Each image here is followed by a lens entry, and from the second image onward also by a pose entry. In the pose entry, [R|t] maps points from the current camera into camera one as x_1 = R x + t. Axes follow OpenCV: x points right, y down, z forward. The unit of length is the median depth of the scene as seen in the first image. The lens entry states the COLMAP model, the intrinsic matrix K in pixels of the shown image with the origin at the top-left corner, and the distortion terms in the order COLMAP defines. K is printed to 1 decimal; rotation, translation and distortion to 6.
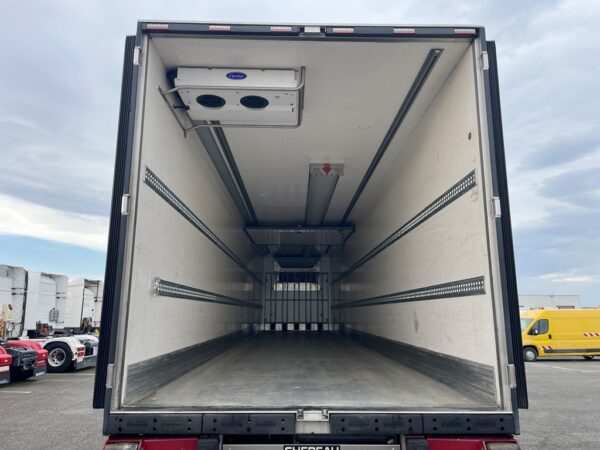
lens RADIAL K [[448.8, 0, 301.6], [0, 448.8, 219.2], [0, 0, 1]] dist [0.093387, -0.110059]
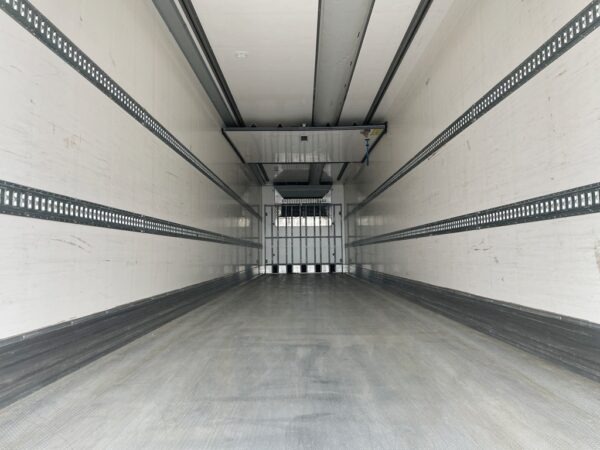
lens RADIAL K [[448.7, 0, 300.0], [0, 448.7, 225.0], [0, 0, 1]] dist [0.094781, -0.112910]
pose [[0.999655, -0.016309, -0.020583, 0.000088], [0.019049, 0.989850, 0.140832, 0.043114], [0.018077, -0.141176, 0.989819, 0.197620]]
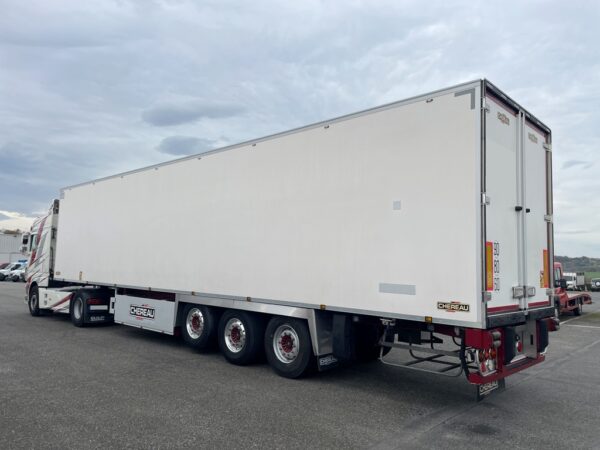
lens RADIAL K [[455.3, 0, 300.0], [0, 455.3, 225.0], [0, 0, 1]] dist [0.094097, -0.114243]
pose [[0.706728, 0.076794, 0.703305, -0.419354], [-0.167919, 0.983893, 0.061305, 0.014904], [-0.687269, -0.161424, 0.708240, 0.051535]]
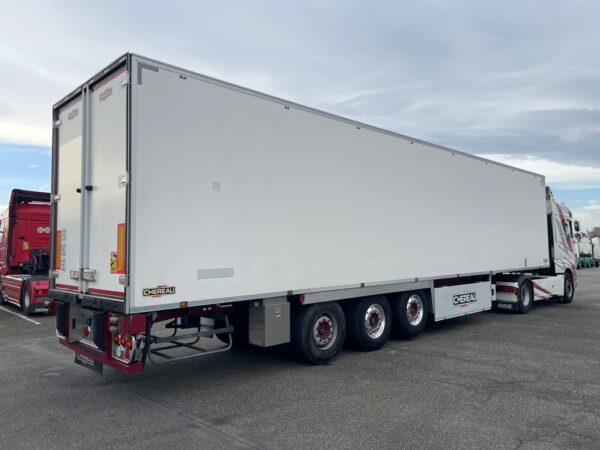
lens RADIAL K [[448.8, 0, 301.6], [0, 448.8, 219.2], [0, 0, 1]] dist [0.093387, -0.110059]
pose [[0.680850, -0.058862, -0.730053, 0.411679], [0.163276, 0.983880, 0.072944, 0.020333], [0.713991, -0.168864, 0.679486, 0.071475]]
